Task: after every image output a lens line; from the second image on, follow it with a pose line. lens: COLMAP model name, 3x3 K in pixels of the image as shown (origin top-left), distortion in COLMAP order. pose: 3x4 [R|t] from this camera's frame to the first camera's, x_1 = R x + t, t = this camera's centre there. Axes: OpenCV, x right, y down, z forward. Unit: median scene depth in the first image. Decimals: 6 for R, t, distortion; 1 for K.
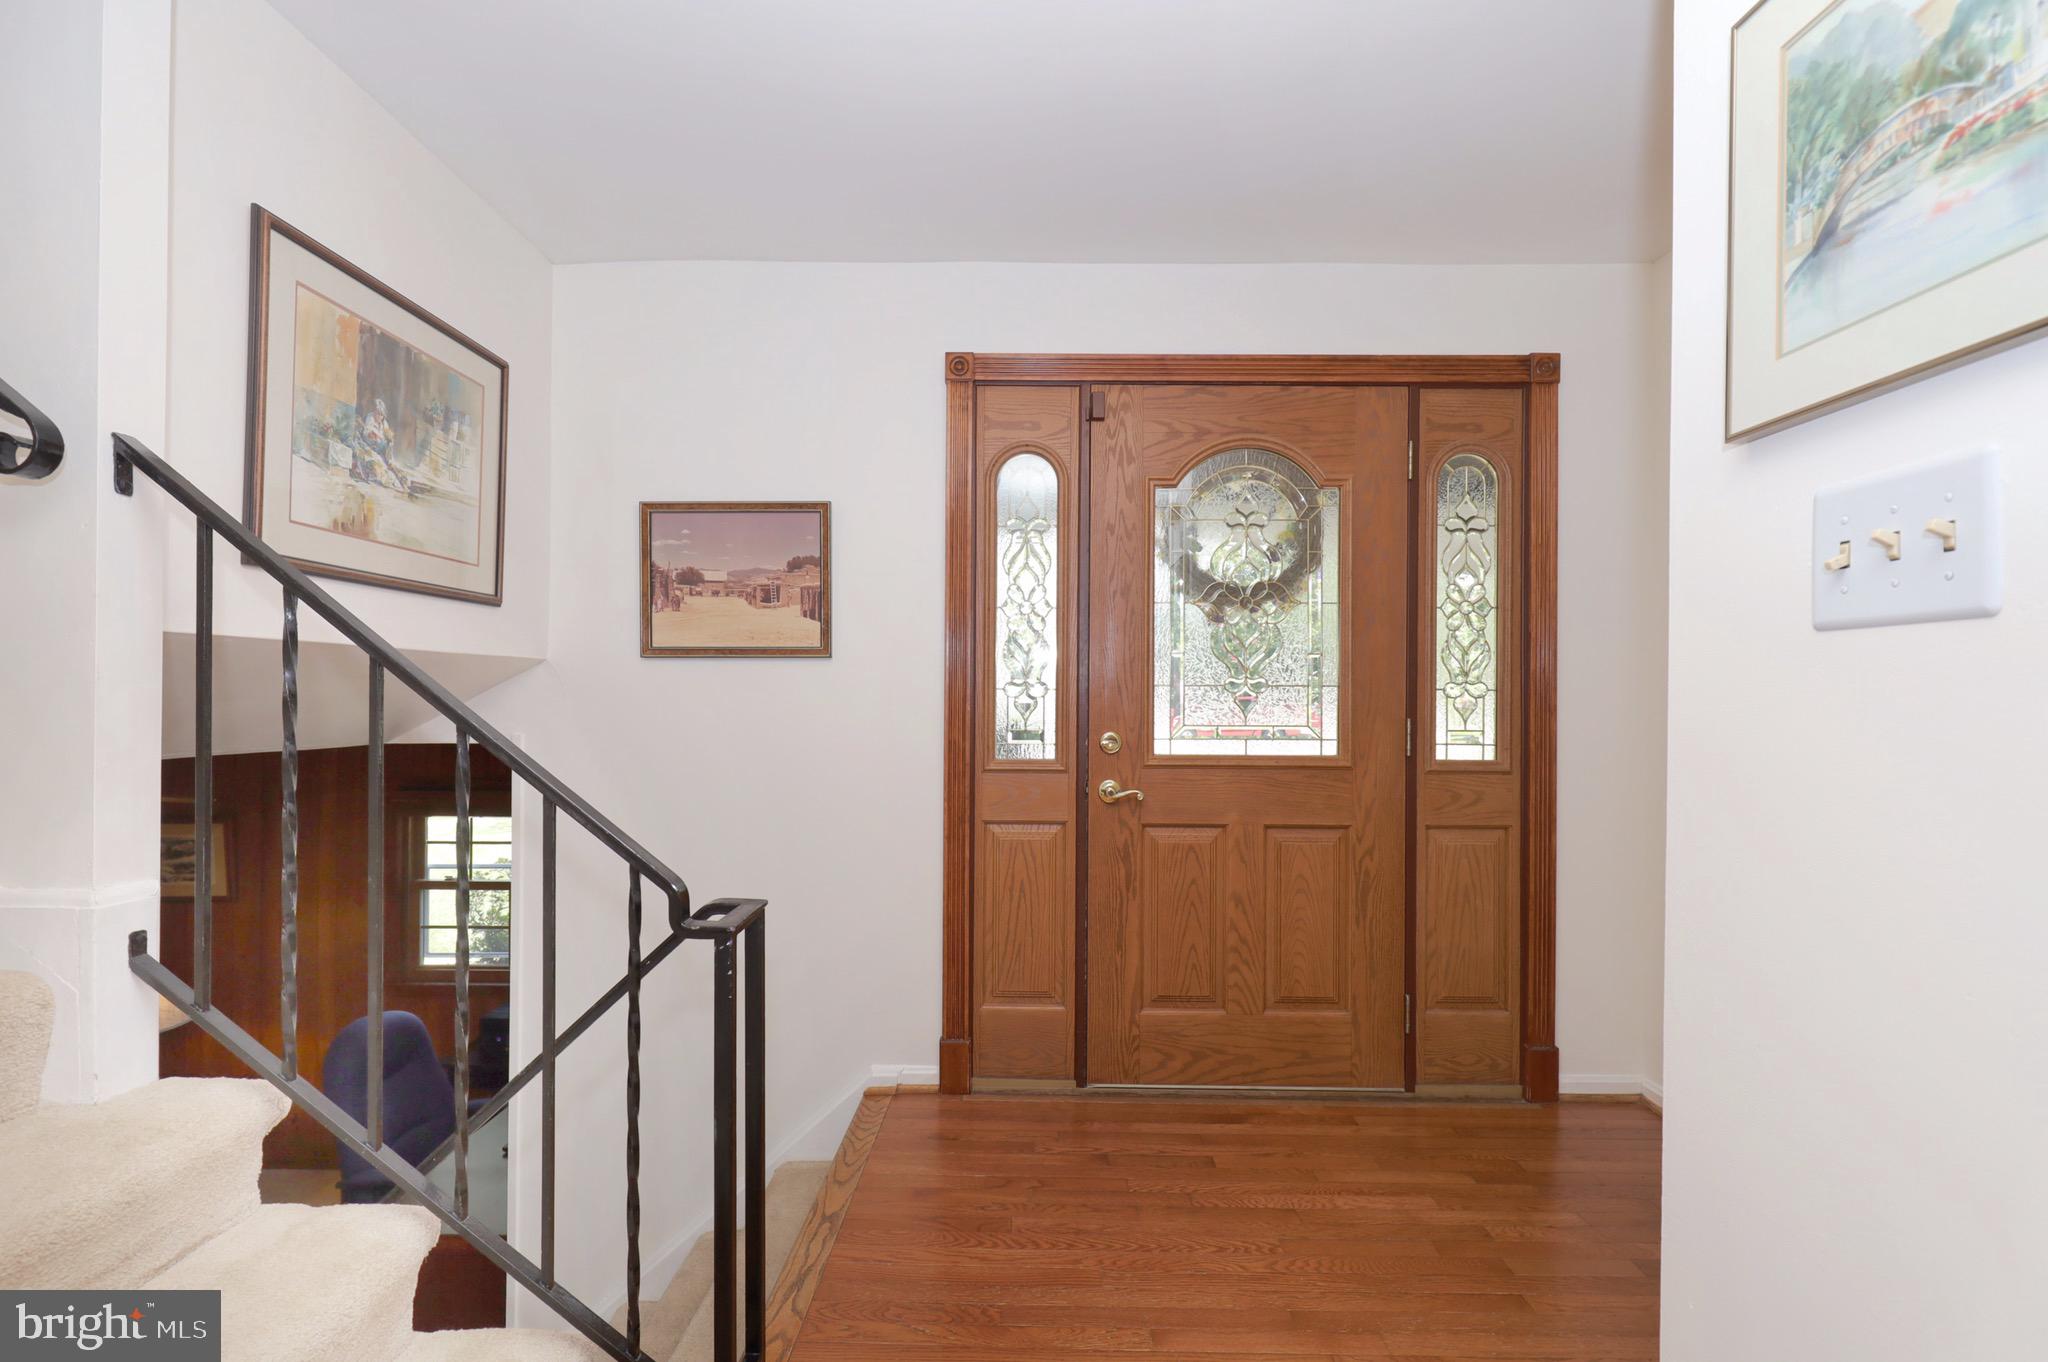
lens RADIAL K [[918.9, 0, 1027.8], [0, 918.9, 694.3], [0, 0, 1]] dist [0.001175, -0.001003]
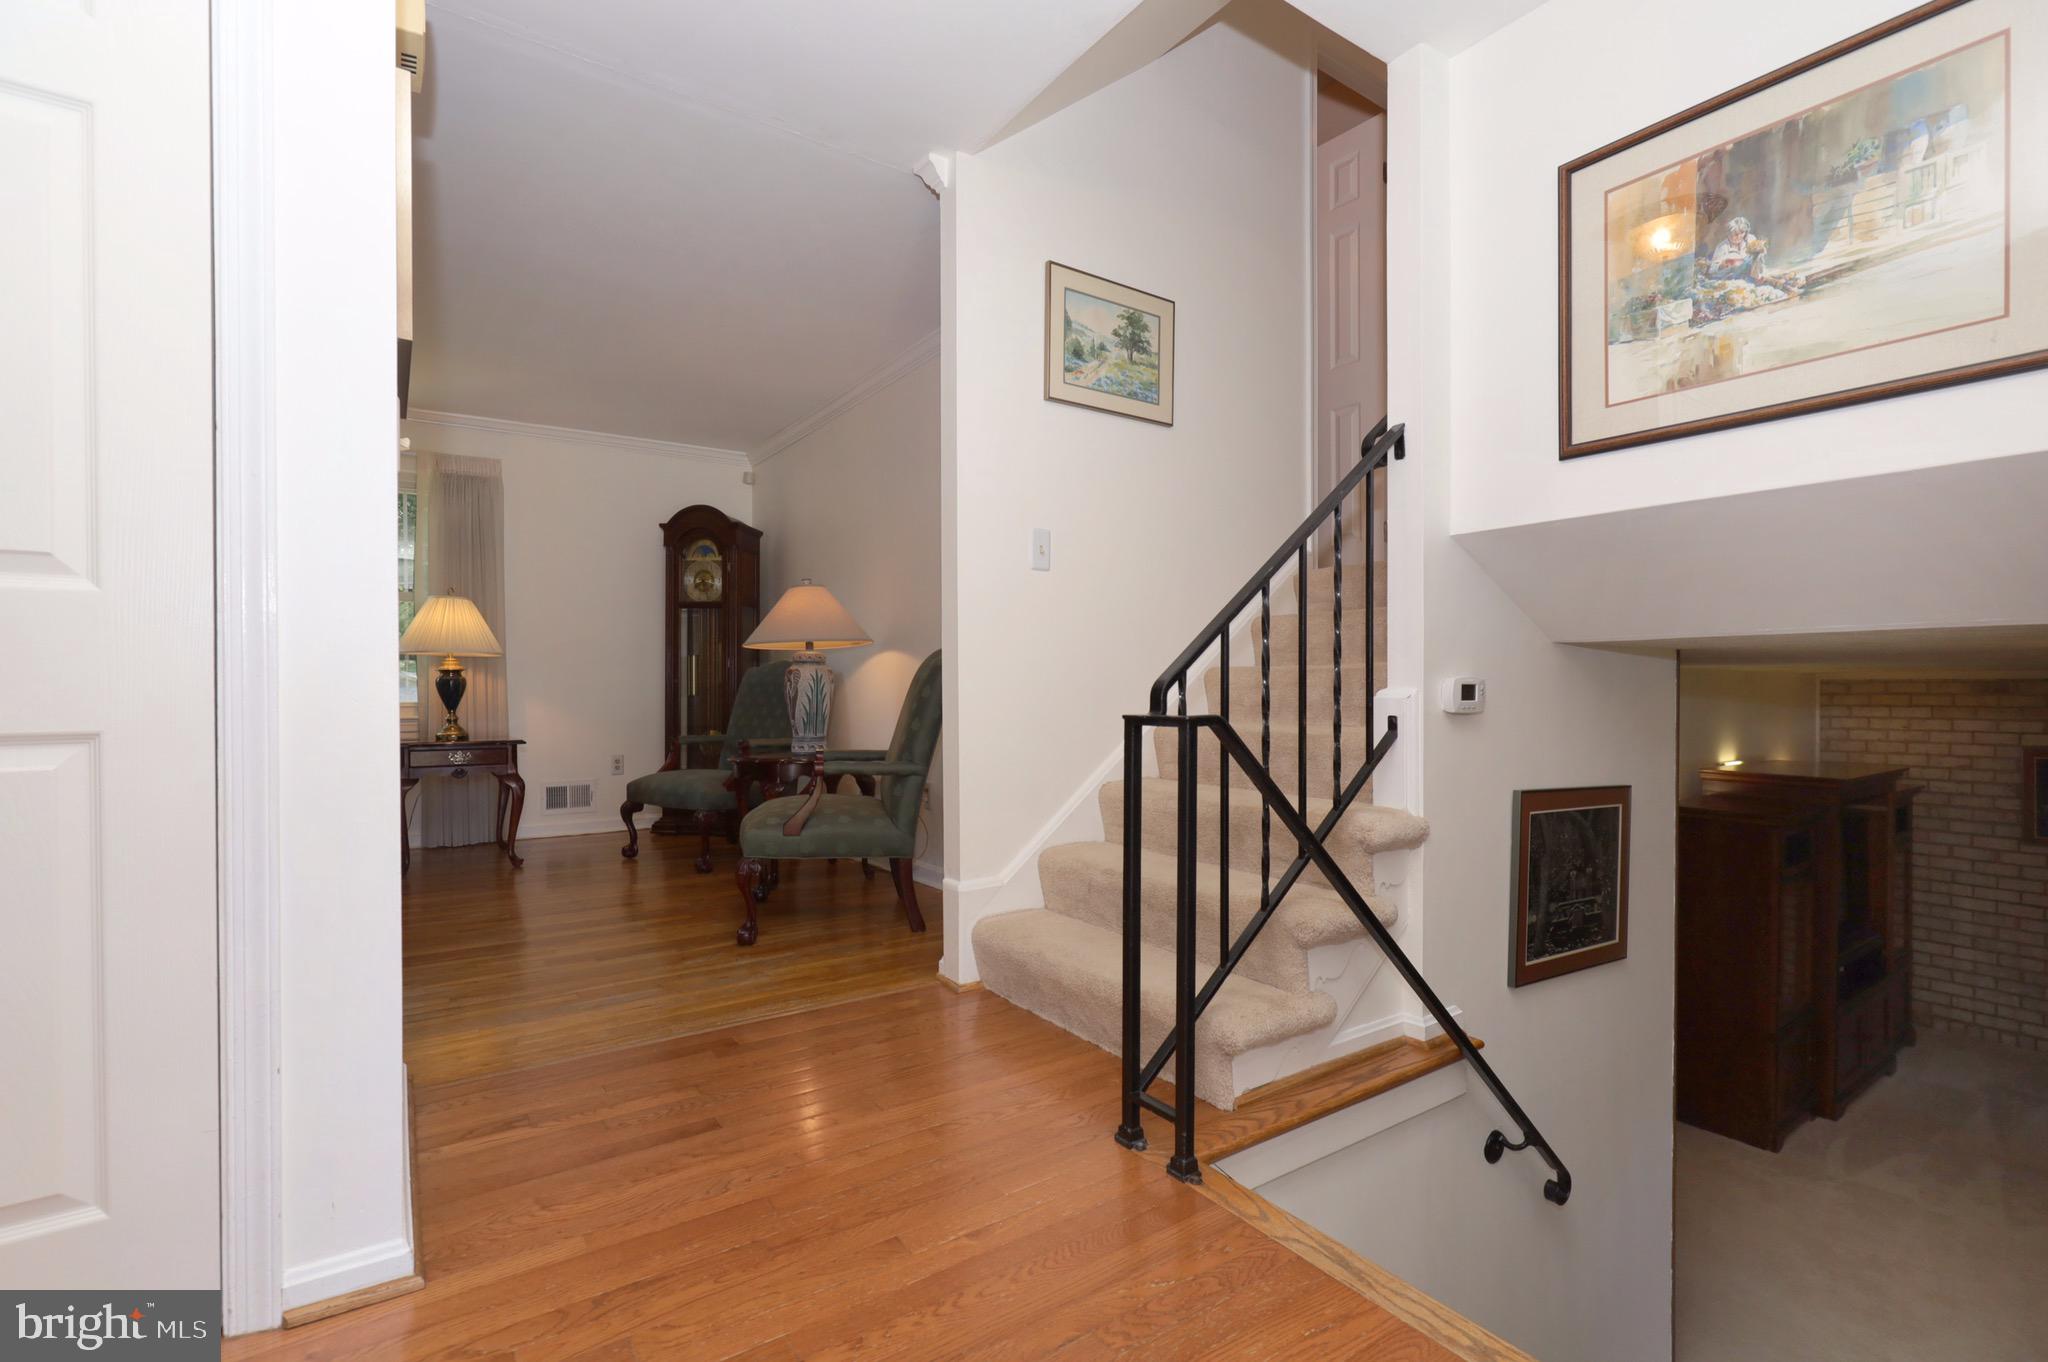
lens RADIAL K [[918.9, 0, 1024.0], [0, 918.9, 688.1], [0, 0, 1]] dist [0.001175, -0.001003]
pose [[-0.806650, -0.009817, -0.590948, 0.380598], [-0.004456, 0.999935, -0.010528, 0.150193], [0.591012, -0.005859, -0.806641, 1.314805]]
